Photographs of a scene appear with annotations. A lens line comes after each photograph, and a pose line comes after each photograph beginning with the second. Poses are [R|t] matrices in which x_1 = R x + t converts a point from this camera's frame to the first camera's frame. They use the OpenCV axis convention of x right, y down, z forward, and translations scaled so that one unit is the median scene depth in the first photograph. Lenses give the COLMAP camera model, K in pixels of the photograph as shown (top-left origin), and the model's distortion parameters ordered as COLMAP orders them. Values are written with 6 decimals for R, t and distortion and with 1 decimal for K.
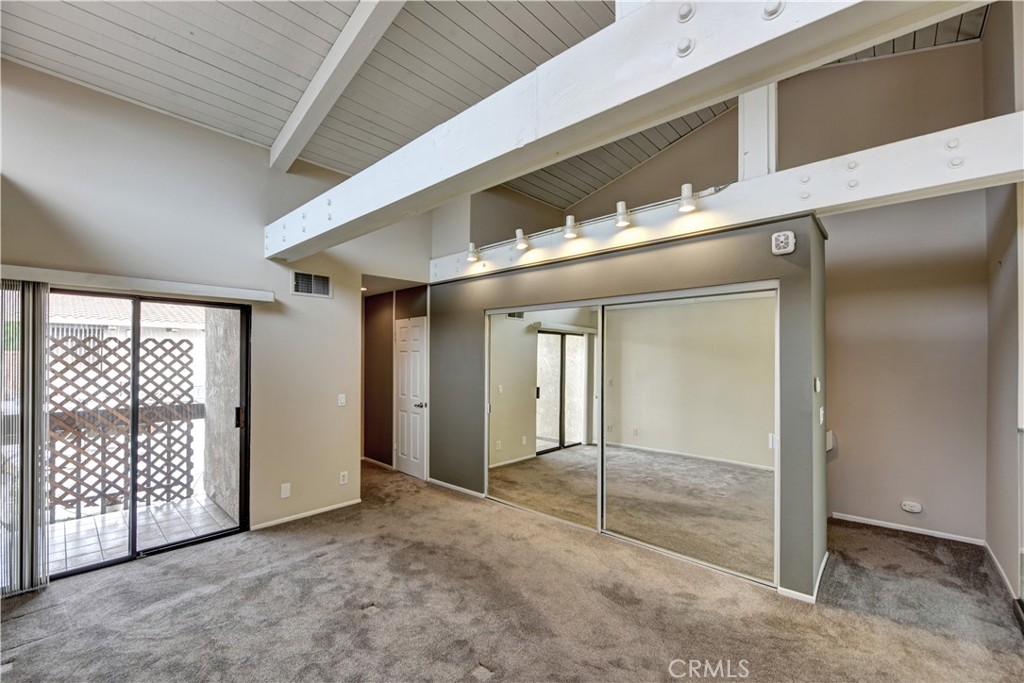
lens RADIAL K [[416.0, 0, 516.5], [0, 416.0, 357.6], [0, 0, 1]] dist [0.001219, -0.000140]
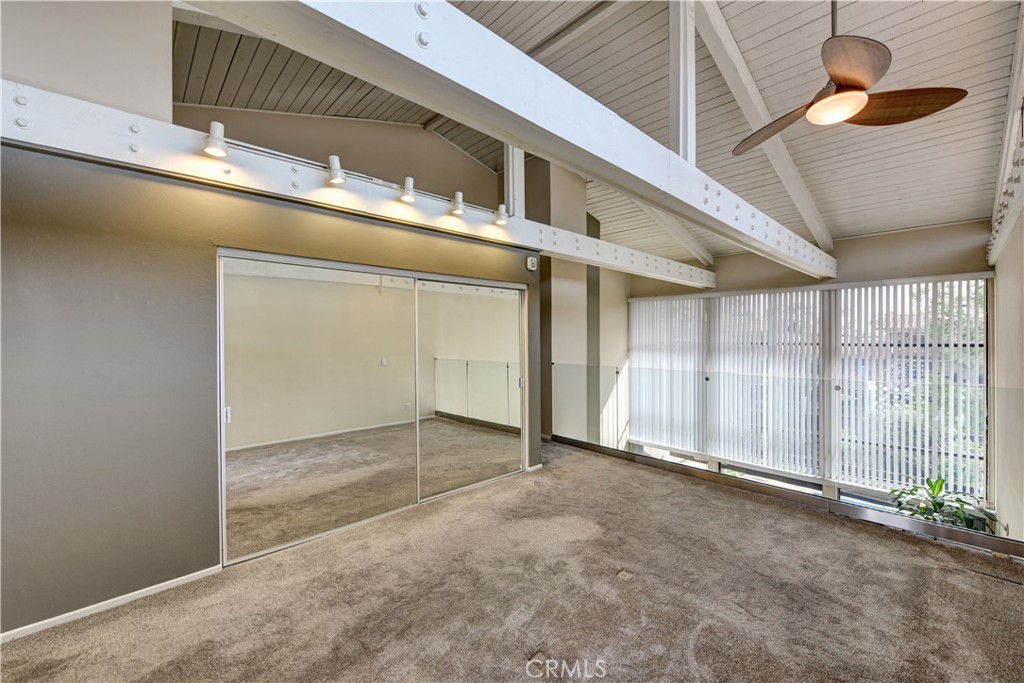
lens RADIAL K [[416.0, 0, 508.7], [0, 416.0, 349.0], [0, 0, 1]] dist [0.001219, -0.000140]
pose [[0.098464, -0.019255, 0.994954, -0.779986], [0.015292, 0.999724, 0.017834, 0.029718], [-0.995023, 0.013459, 0.098732, 0.683278]]
